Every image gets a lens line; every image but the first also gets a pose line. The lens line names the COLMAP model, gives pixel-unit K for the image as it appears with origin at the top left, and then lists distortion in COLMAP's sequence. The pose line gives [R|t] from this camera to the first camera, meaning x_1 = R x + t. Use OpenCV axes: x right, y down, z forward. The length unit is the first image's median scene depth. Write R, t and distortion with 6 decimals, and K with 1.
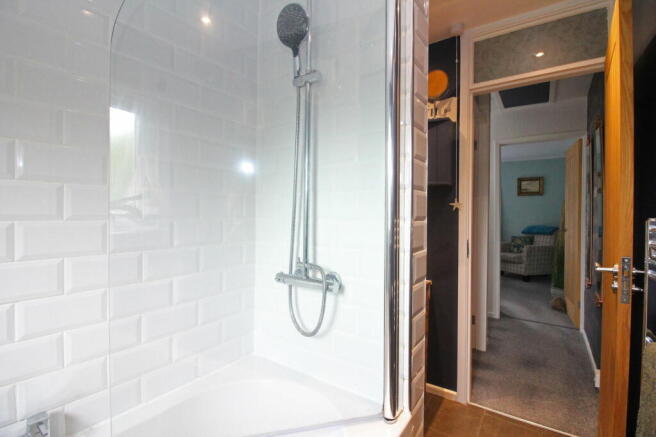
lens RADIAL K [[301.8, 0, 327.8], [0, 301.8, 220.5], [0, 0, 1]] dist [-0.017823, -0.002178]
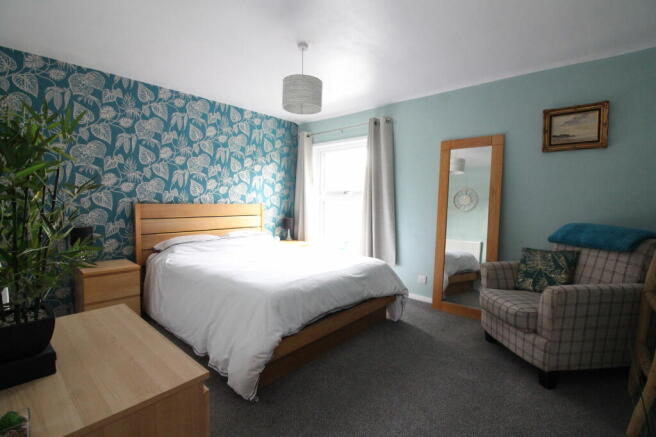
lens RADIAL K [[301.8, 0, 328.3], [0, 301.8, 213.8], [0, 0, 1]] dist [-0.017823, -0.002178]
pose [[0.991836, 0.003967, -0.127459, 0.405356], [0.000612, 0.999356, 0.035868, -0.010543], [0.127519, -0.035653, 0.991195, 0.564374]]
